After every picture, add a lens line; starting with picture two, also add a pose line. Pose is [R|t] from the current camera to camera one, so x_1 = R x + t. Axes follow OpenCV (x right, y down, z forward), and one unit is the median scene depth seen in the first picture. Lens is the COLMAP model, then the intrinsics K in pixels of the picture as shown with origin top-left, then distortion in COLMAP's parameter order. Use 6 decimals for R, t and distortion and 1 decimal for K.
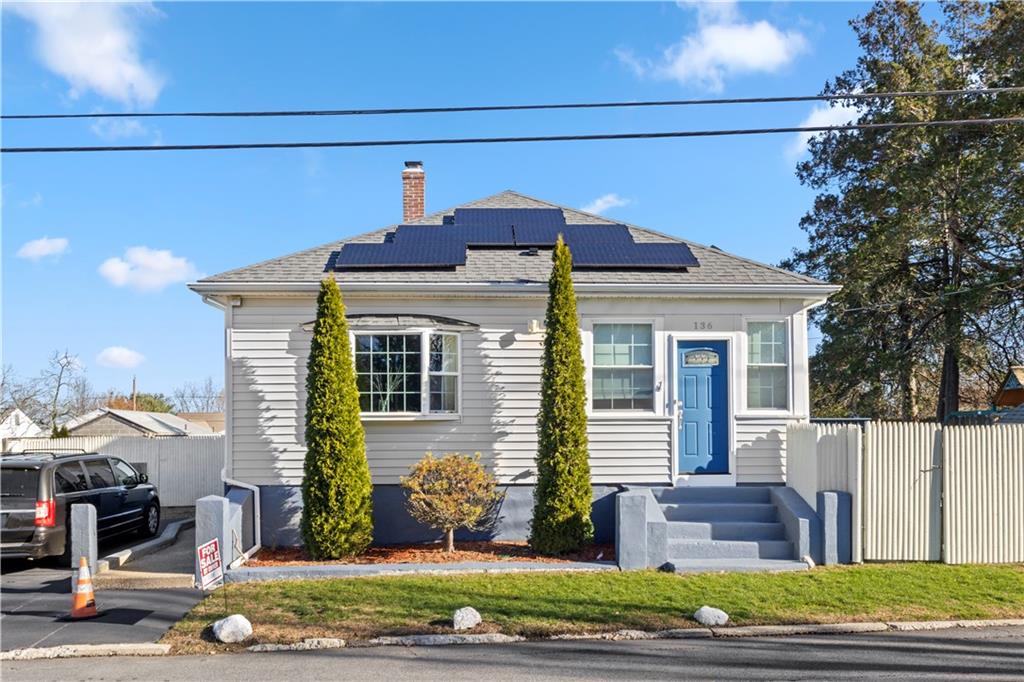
lens RADIAL K [[839.3, 0, 495.1], [0, 839.3, 434.2], [0, 0, 1]] dist [-0.002093, -0.019875]
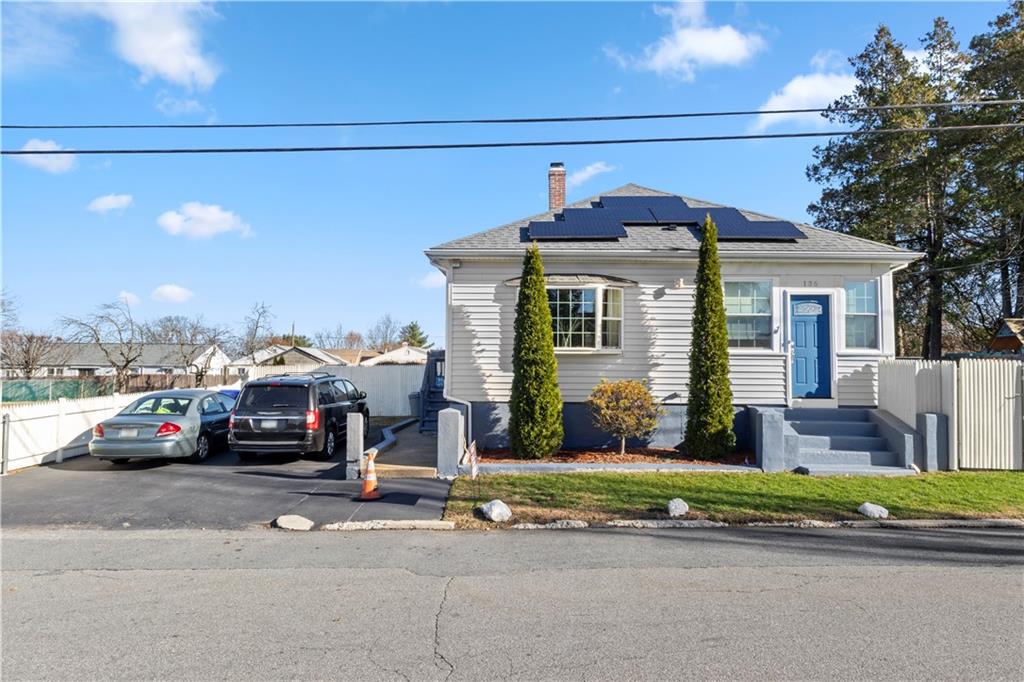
lens RADIAL K [[618.7, 0, 506.7], [0, 618.7, 343.7], [0, 0, 1]] dist [-0.008224, 0.000218]
pose [[0.997923, 0.010586, -0.063546, -0.165044], [-0.012999, 0.999205, -0.037684, 0.005994], [0.063096, 0.038431, 0.997267, 0.022254]]
